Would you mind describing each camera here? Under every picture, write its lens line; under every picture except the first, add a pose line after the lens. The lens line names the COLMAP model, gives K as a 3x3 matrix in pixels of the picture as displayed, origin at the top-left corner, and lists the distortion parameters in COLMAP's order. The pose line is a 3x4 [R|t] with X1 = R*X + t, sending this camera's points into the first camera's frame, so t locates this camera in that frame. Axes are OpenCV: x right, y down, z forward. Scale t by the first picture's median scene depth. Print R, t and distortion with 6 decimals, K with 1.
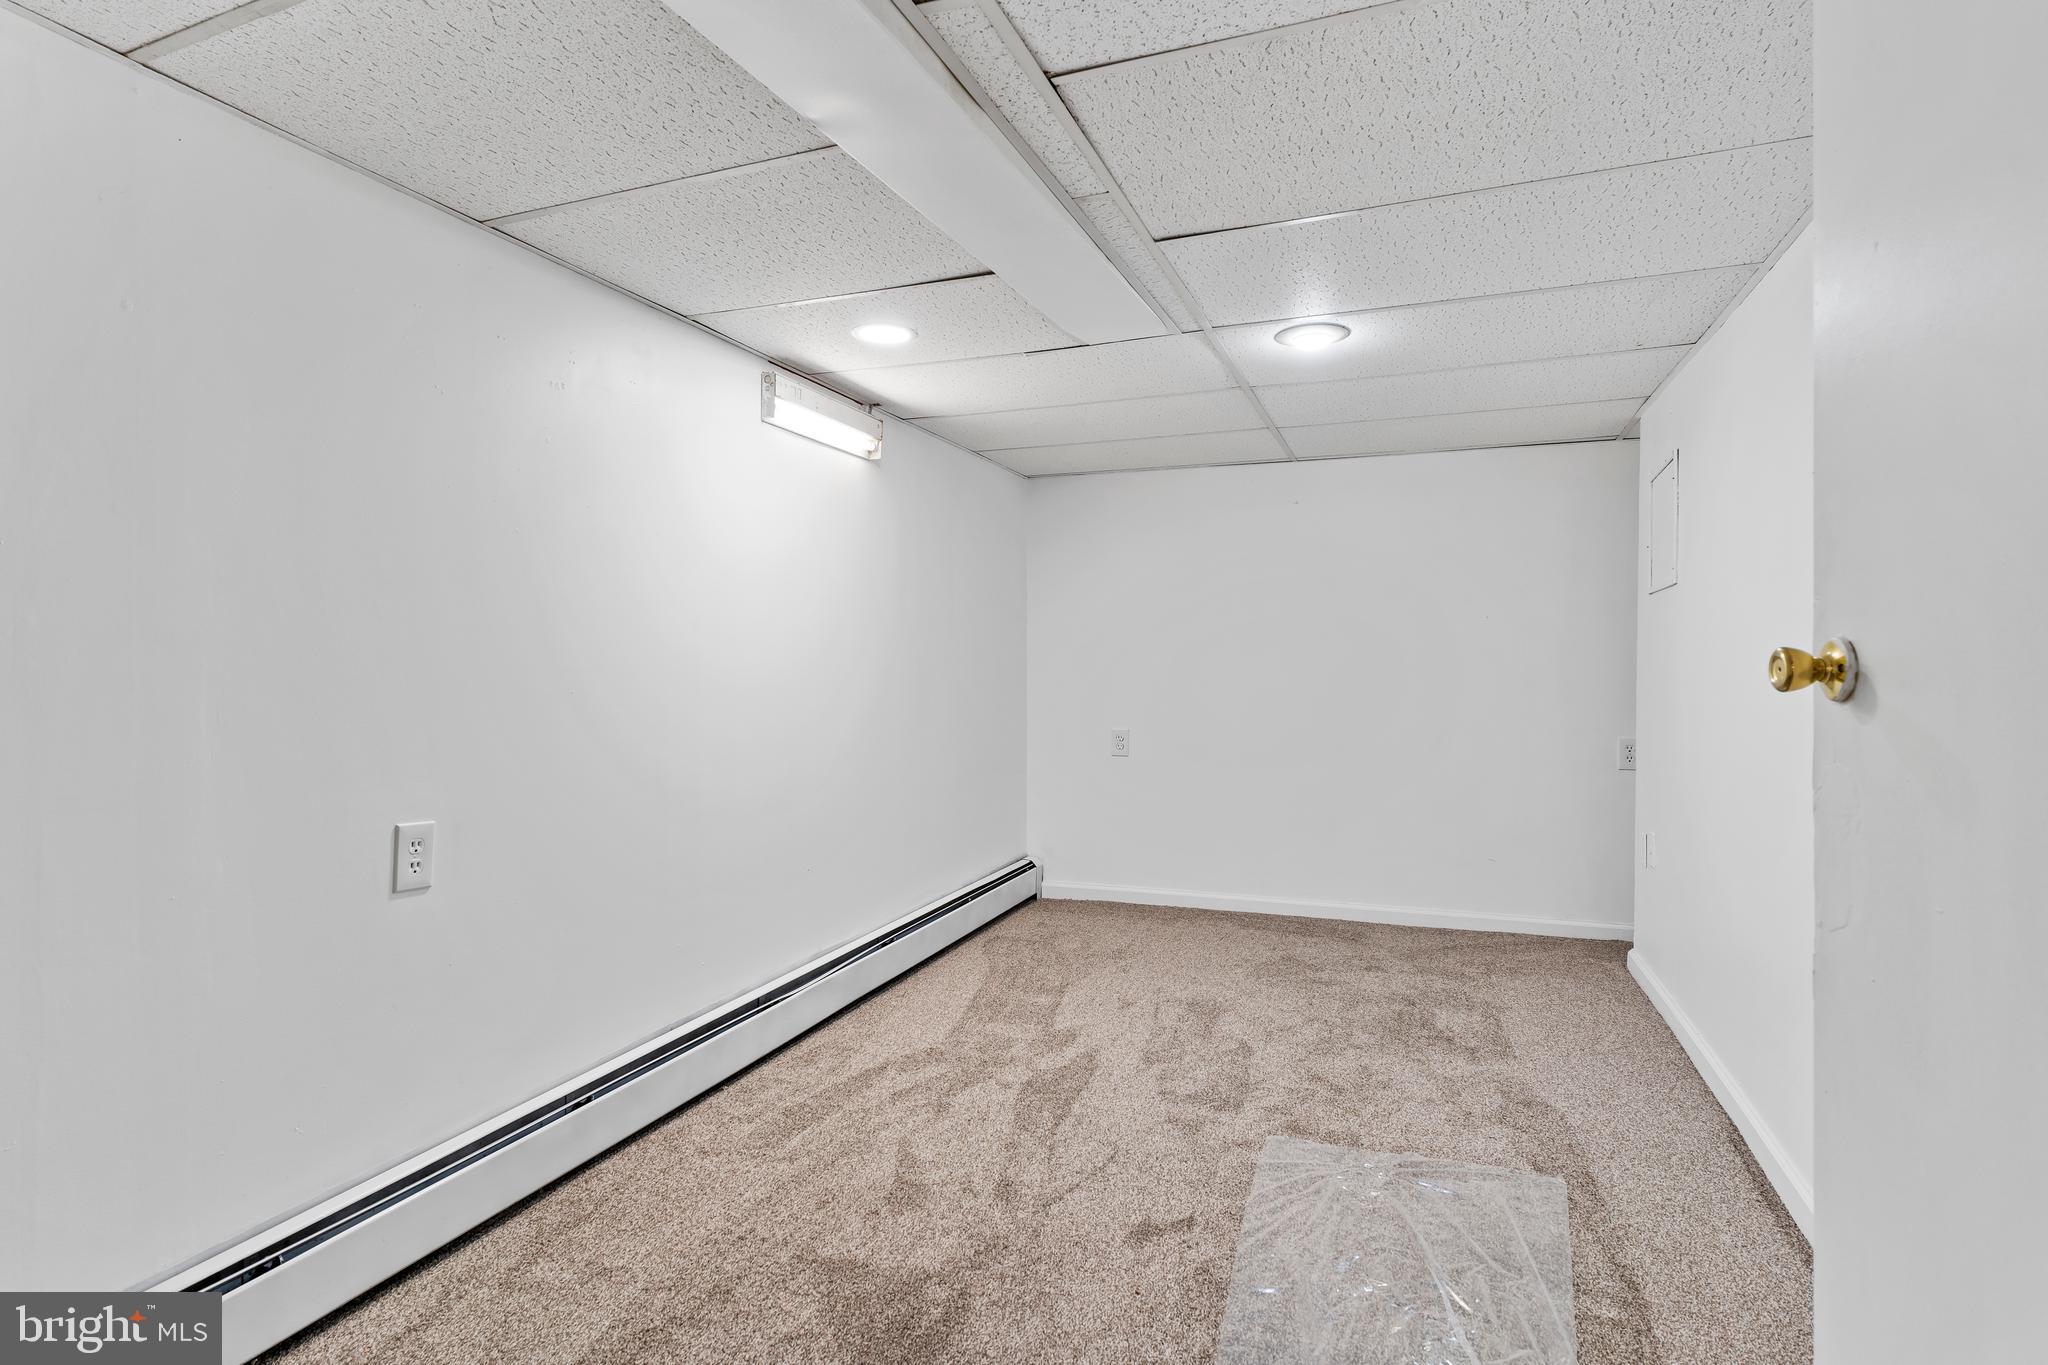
lens RADIAL K [[1059.5, 0, 1024.0], [0, 1059.5, 682.5], [0, 0, 1]] dist [-0.001708, -0.000192]
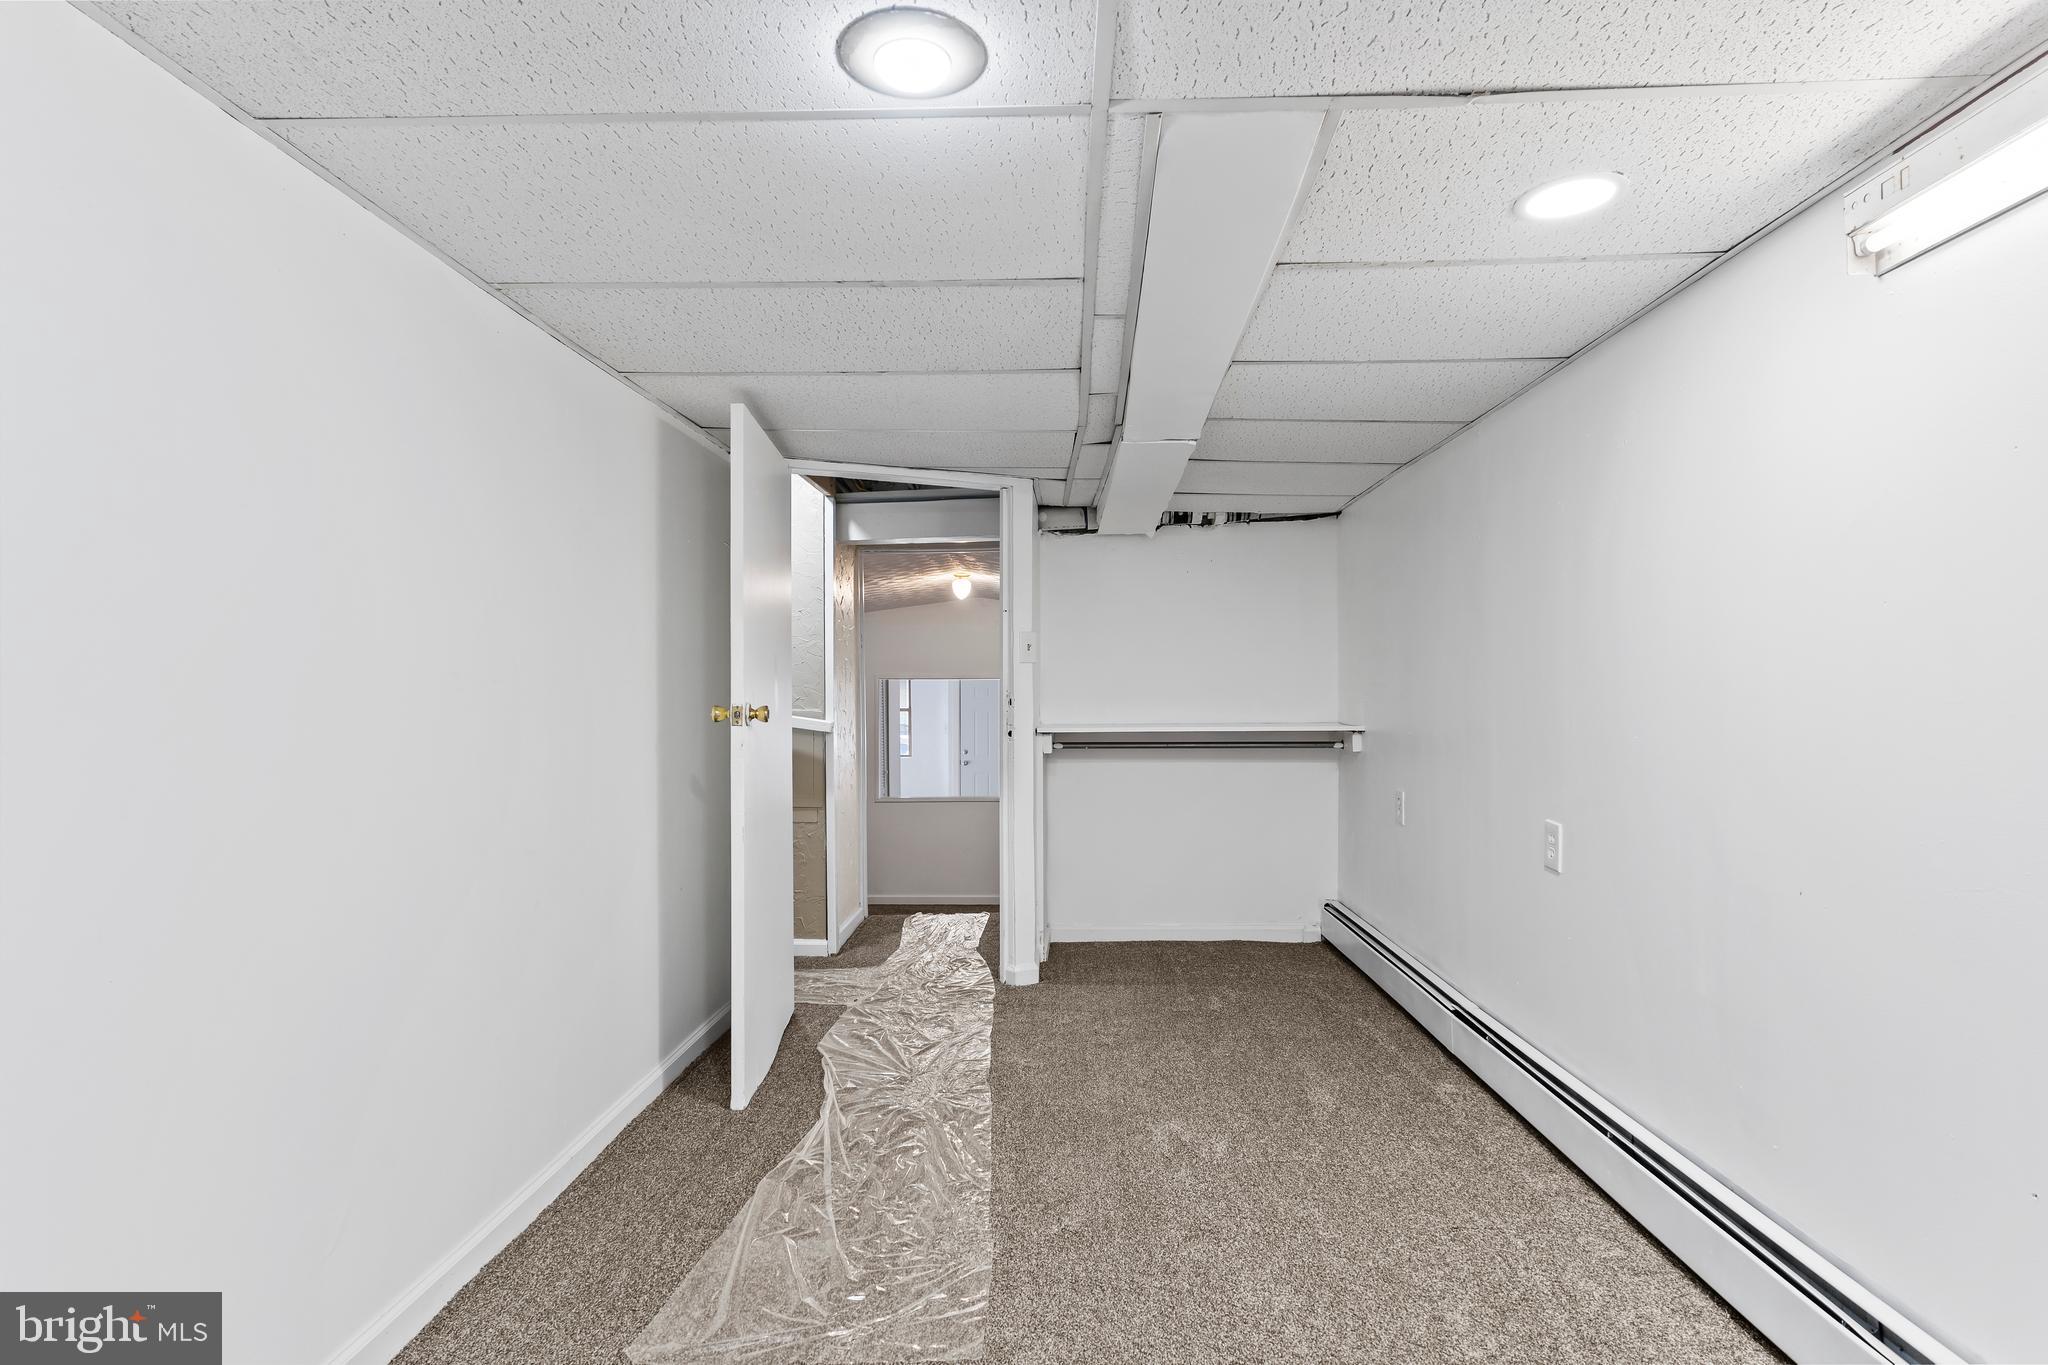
lens RADIAL K [[1059.5, 0, 1024.0], [0, 1059.5, 682.5], [0, 0, 1]] dist [-0.001708, -0.000192]
pose [[-0.946653, 0.000468, -0.322254, 0.397895], [0.000230, 1.000000, 0.000777, -0.040207], [0.322254, 0.000661, -0.946653, 1.548541]]
